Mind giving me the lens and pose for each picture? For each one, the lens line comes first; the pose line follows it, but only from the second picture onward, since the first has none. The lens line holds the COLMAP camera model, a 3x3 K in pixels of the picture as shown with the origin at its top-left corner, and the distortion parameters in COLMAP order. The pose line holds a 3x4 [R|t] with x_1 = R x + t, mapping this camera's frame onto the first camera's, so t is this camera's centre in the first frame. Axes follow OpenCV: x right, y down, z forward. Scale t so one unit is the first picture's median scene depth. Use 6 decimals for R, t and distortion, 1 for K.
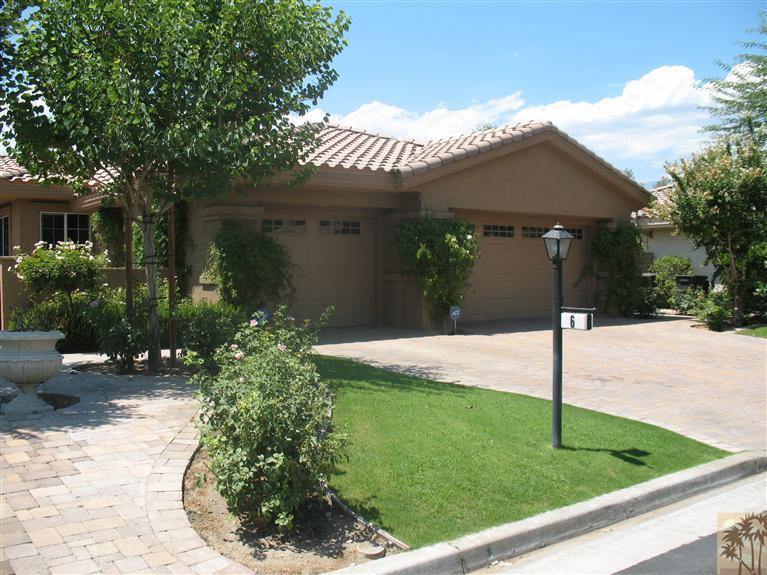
lens RADIAL K [[797.0, 0, 384.8], [0, 797.0, 288.5], [0, 0, 1]] dist [-0.205697, 0.262602]
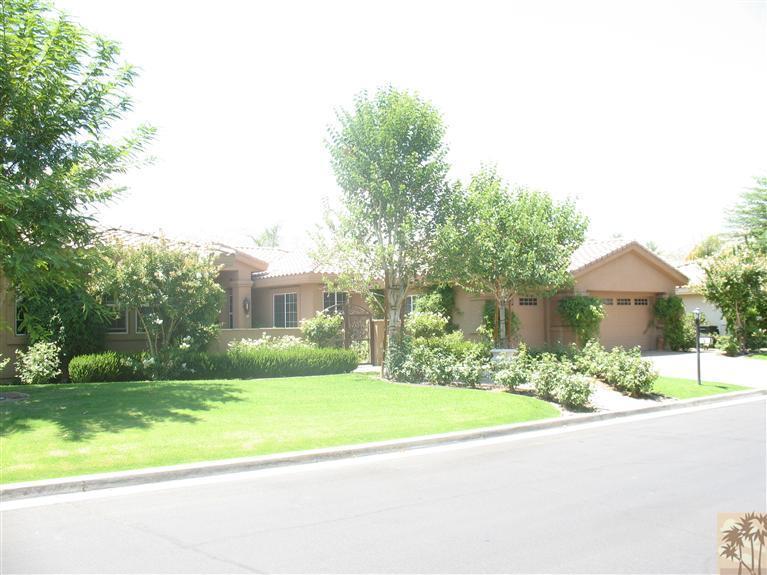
lens RADIAL K [[797.0, 0, 384.8], [0, 797.0, 288.5], [0, 0, 1]] dist [-0.205697, 0.262602]
pose [[0.999605, -0.009697, 0.026365, -0.388444], [0.011544, 0.997421, -0.070836, 0.015022], [-0.025611, 0.071112, 0.997139, -0.711459]]
